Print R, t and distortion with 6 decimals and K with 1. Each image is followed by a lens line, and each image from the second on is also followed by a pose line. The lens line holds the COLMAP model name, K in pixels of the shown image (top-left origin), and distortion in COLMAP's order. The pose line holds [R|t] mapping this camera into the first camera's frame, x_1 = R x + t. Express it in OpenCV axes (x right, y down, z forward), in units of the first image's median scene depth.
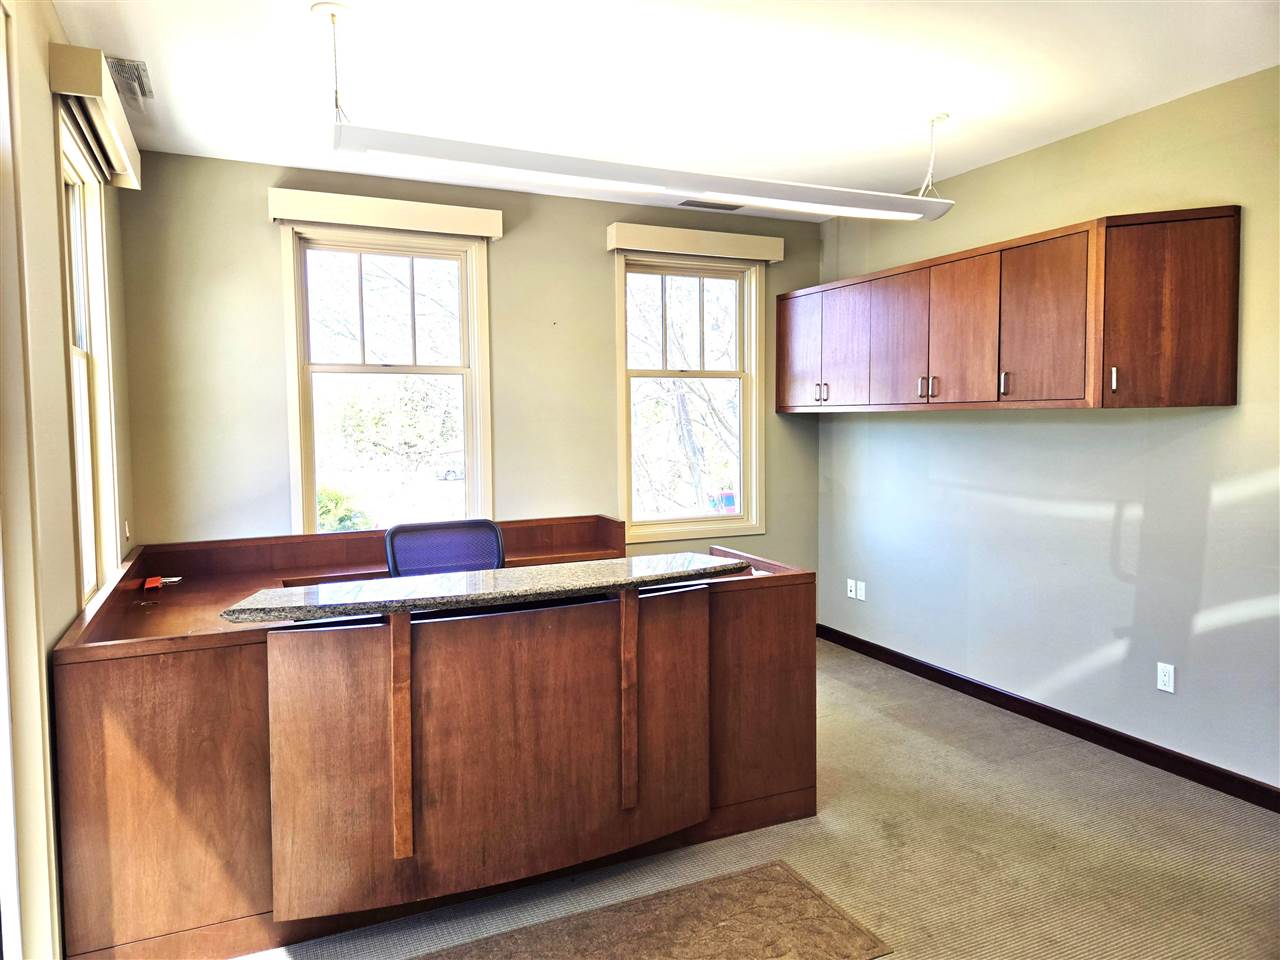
lens RADIAL K [[873.3, 0, 640.0], [0, 873.3, 480.0], [0, 0, 1]] dist [0.076765, -0.001547]
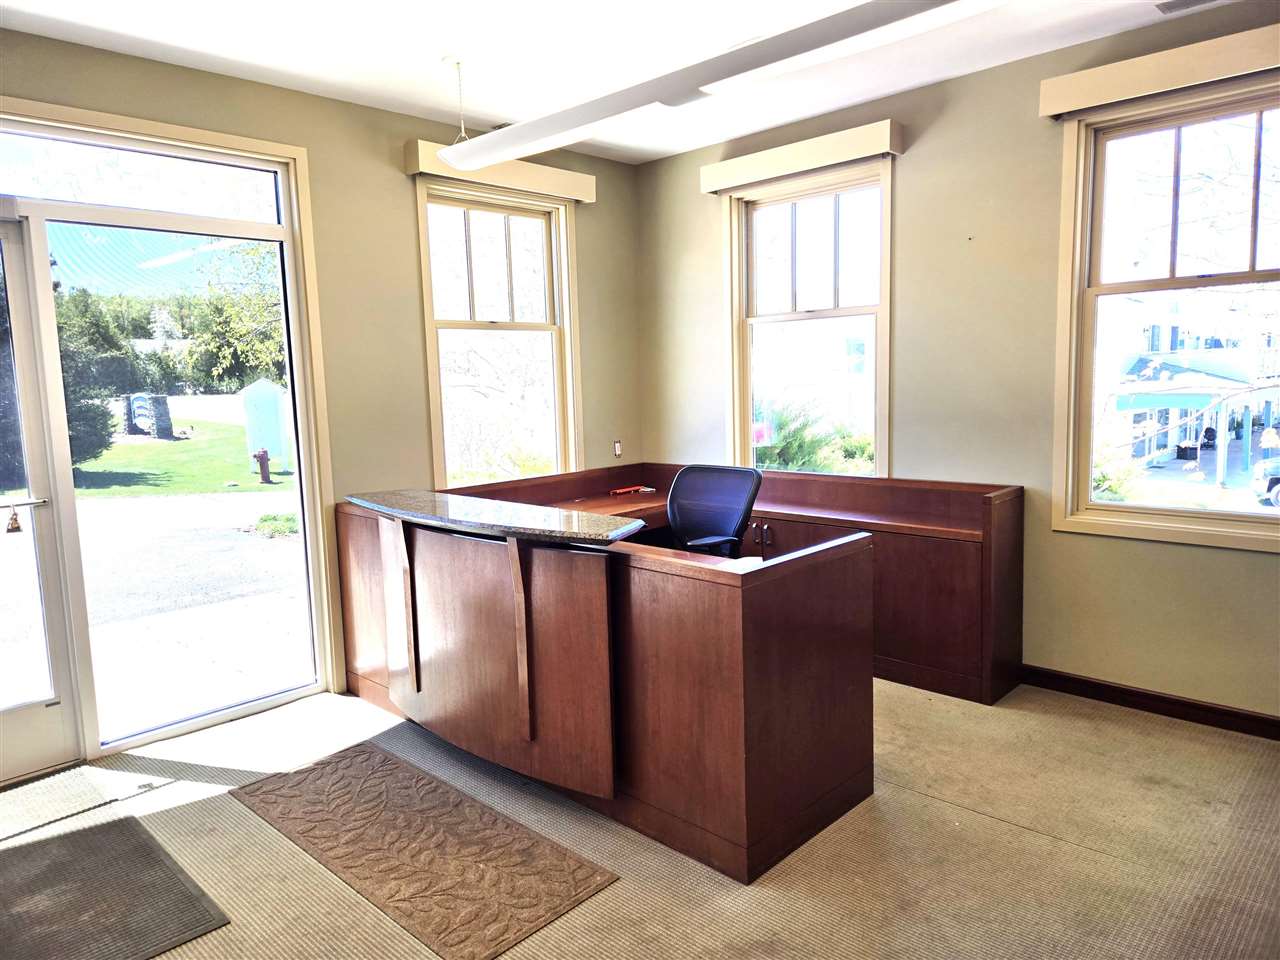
lens RADIAL K [[861.7, 0, 617.0], [0, 861.7, 489.4], [0, 0, 1]] dist [0.051593, -0.030731]
pose [[0.346106, 0.118687, -0.930658, 0.911039], [-0.042051, 0.992931, 0.110990, -0.044270], [0.937253, 0.000721, 0.348651, 0.704729]]
